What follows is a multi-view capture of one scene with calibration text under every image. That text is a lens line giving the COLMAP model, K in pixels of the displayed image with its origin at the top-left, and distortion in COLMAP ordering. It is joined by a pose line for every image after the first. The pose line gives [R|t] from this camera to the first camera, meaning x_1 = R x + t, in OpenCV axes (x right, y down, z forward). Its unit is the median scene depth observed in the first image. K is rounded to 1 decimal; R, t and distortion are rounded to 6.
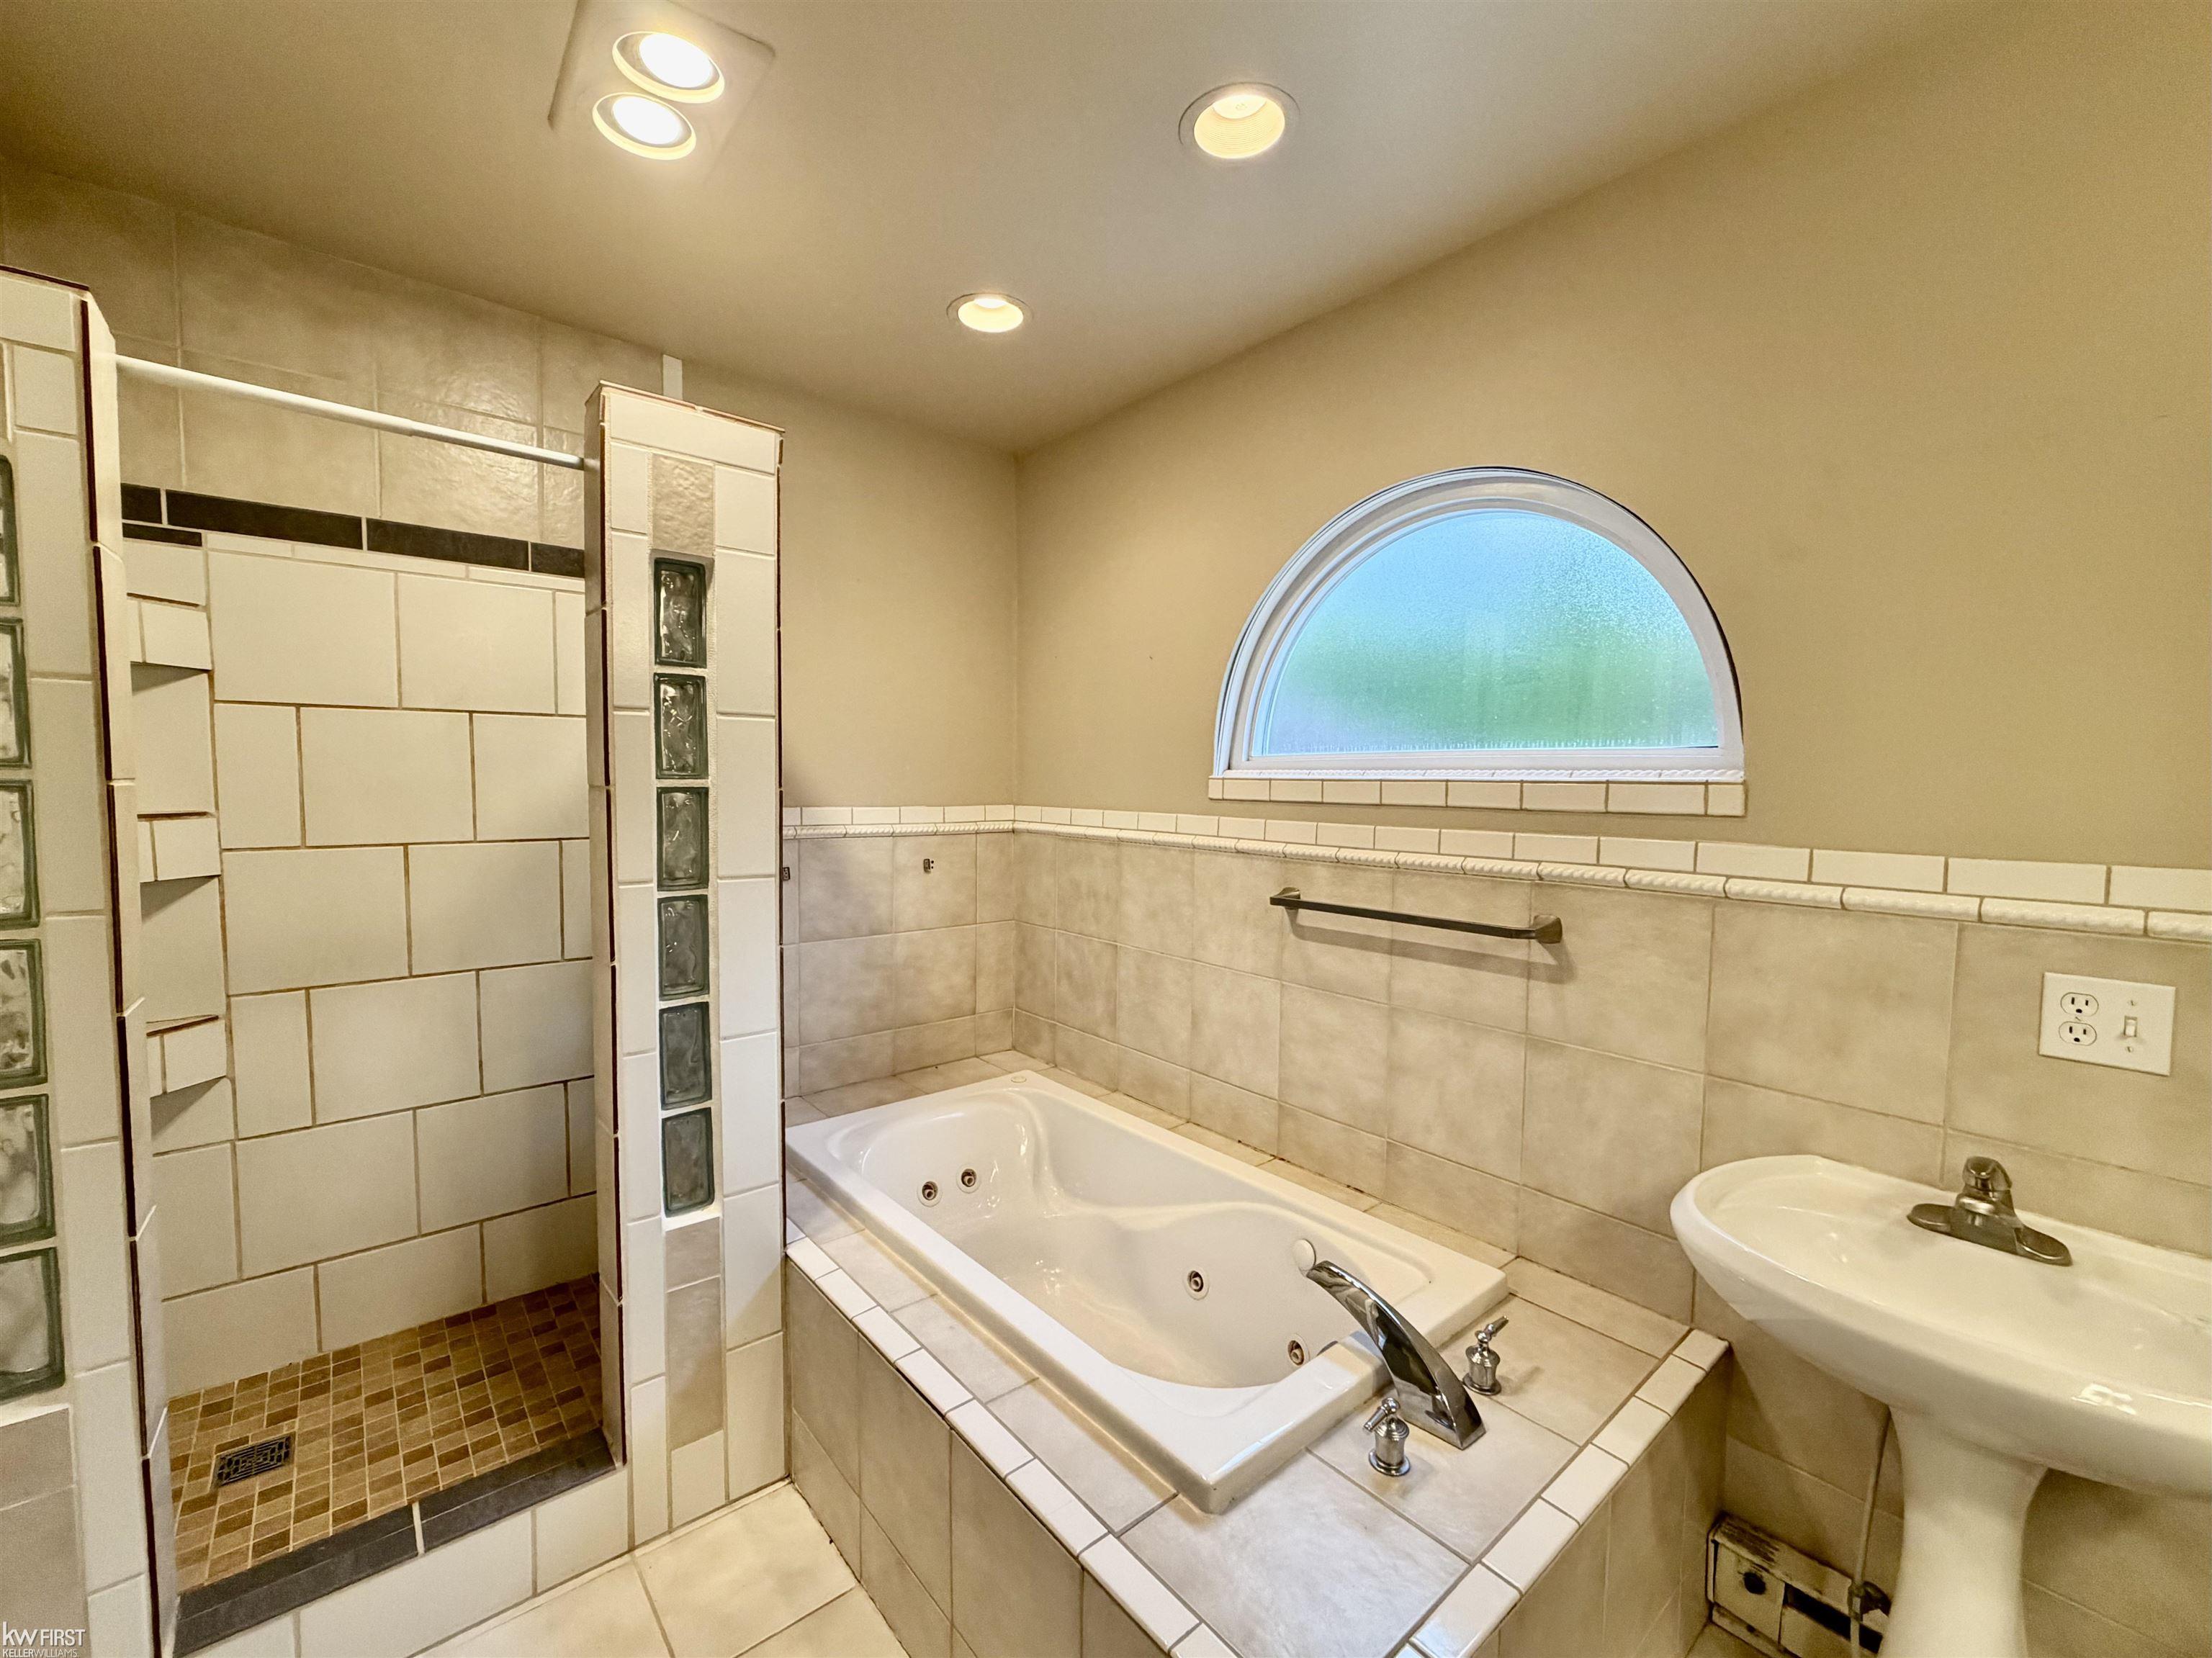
lens RADIAL K [[910.2, 0, 1106.0], [0, 910.2, 829.0], [0, 0, 1]] dist [-0.000296, -0.000019]
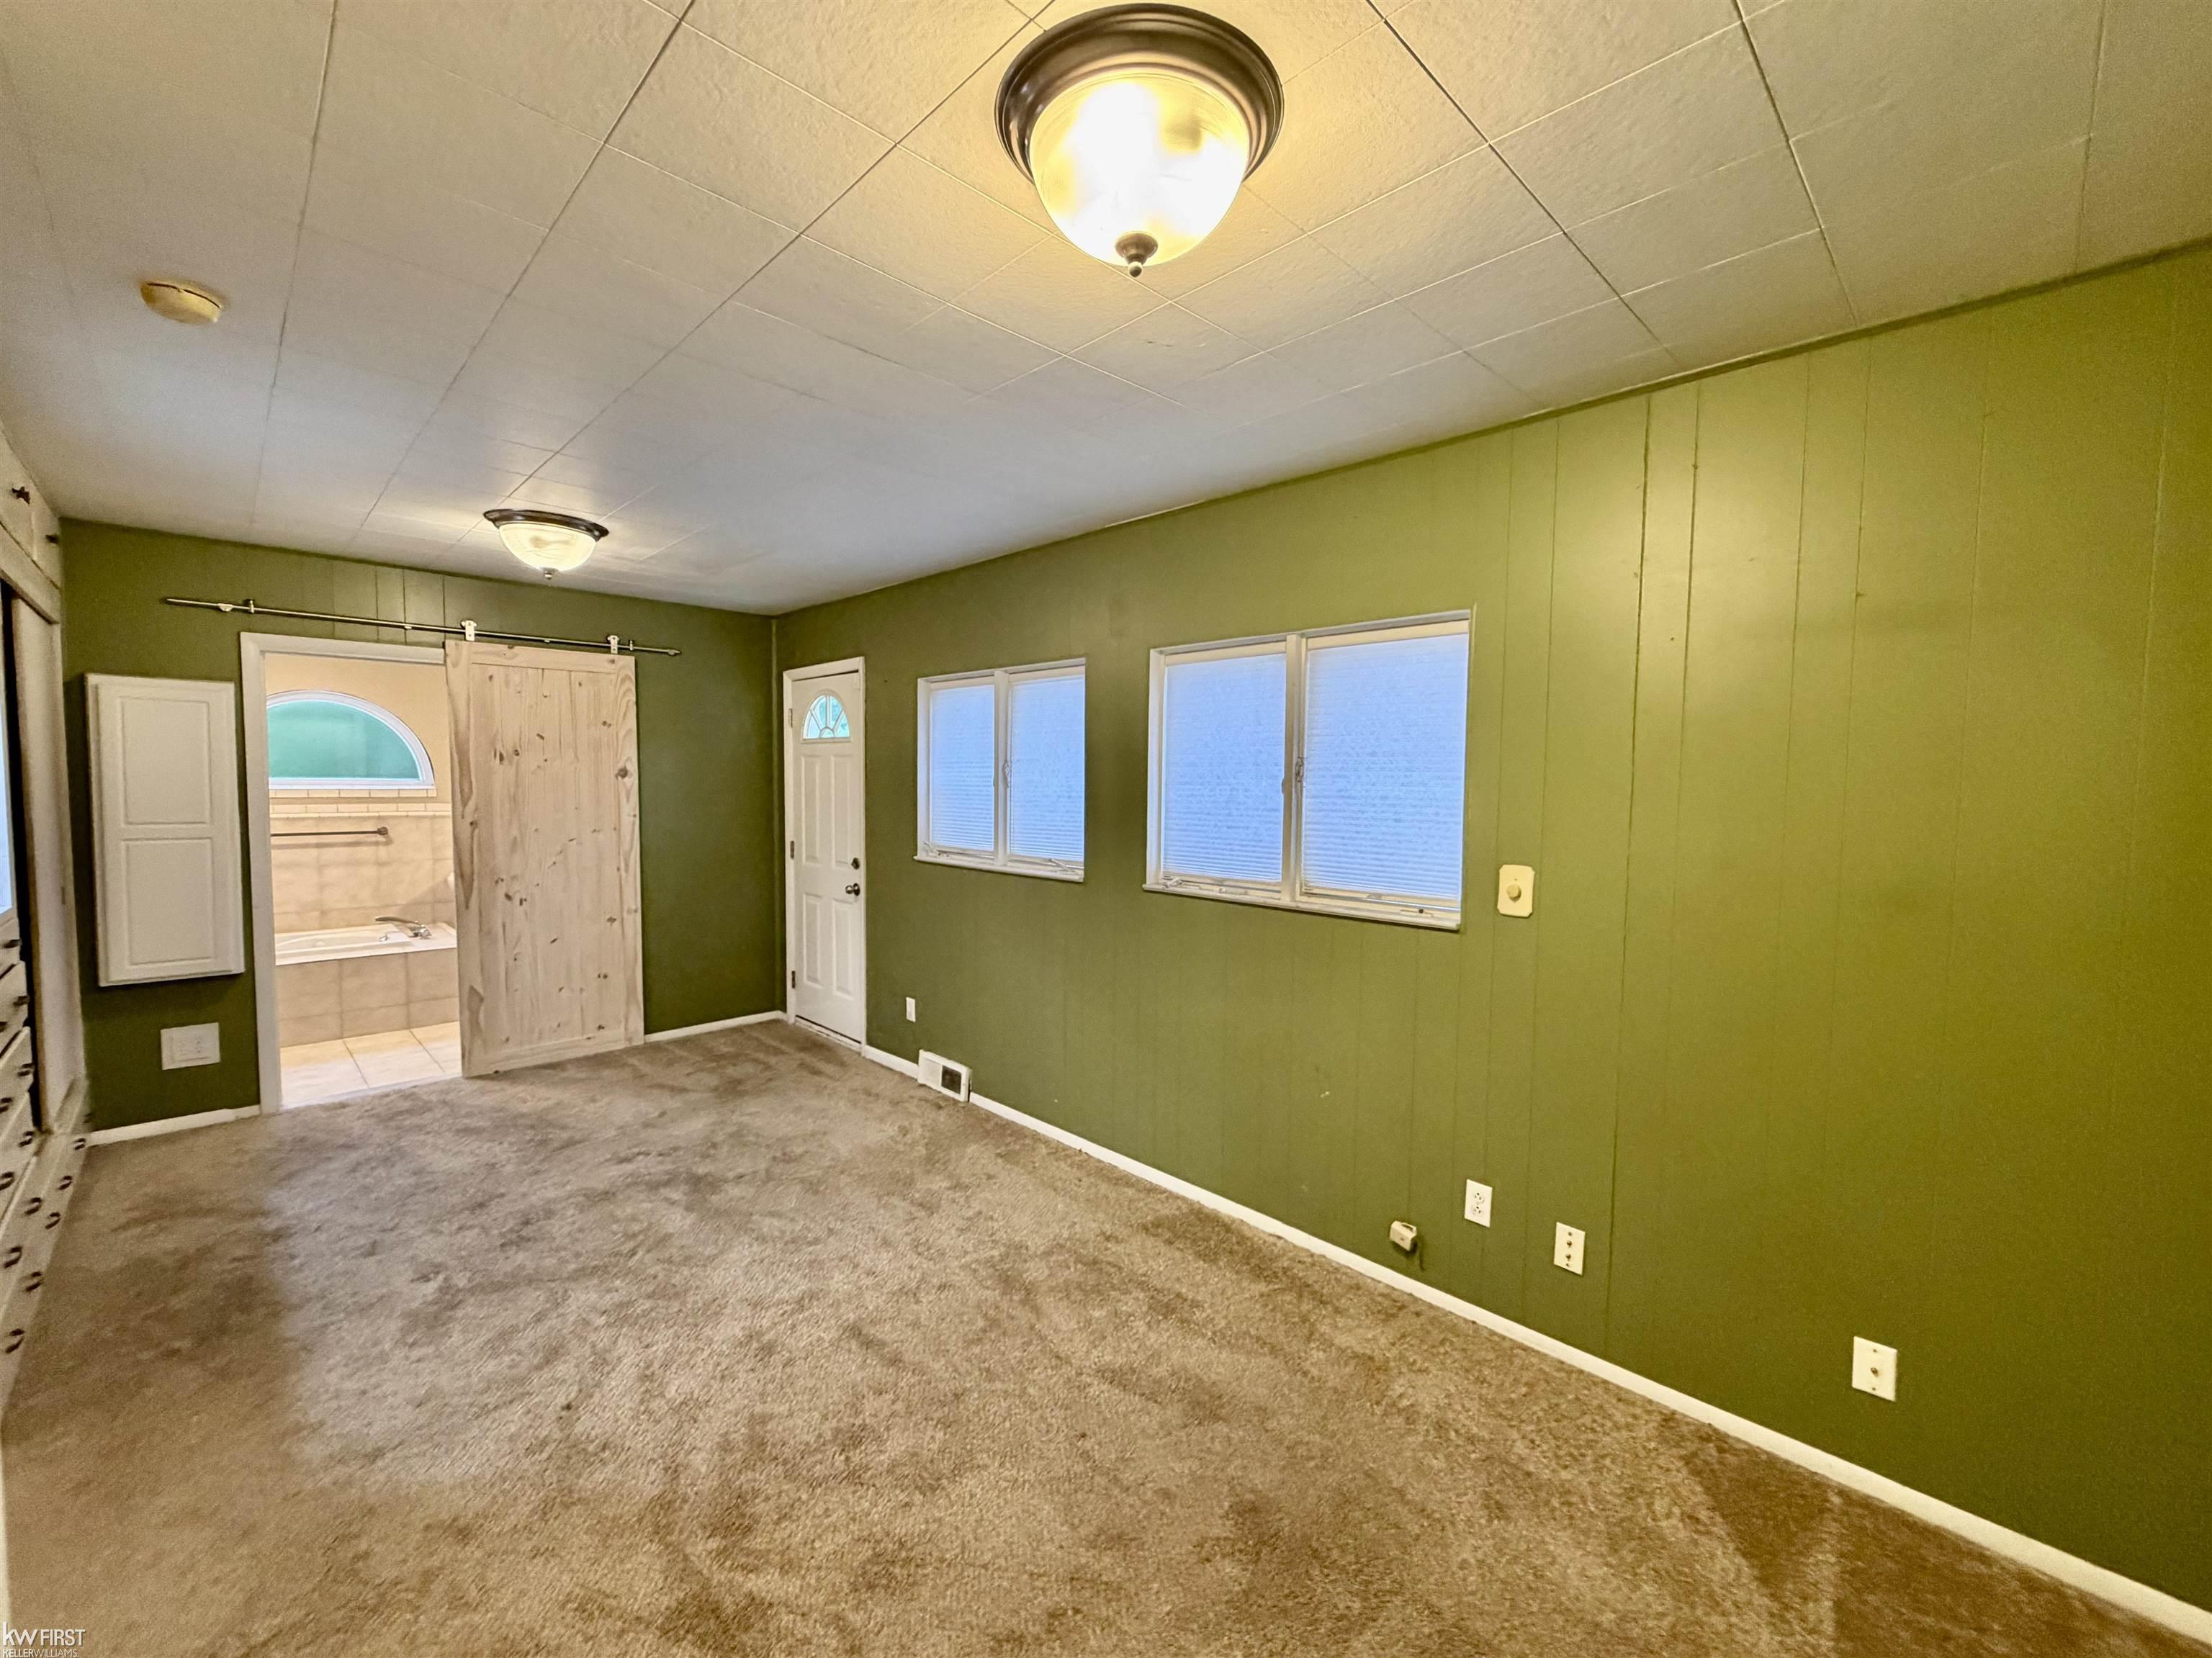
lens RADIAL K [[910.2, 0, 1106.0], [0, 910.2, 829.0], [0, 0, 1]] dist [-0.000296, -0.000019]
pose [[-0.073736, -0.063962, 0.995225, -3.188210], [0.044982, 0.996712, 0.067390, -0.008668], [-0.996263, 0.049737, -0.070616, -1.524855]]
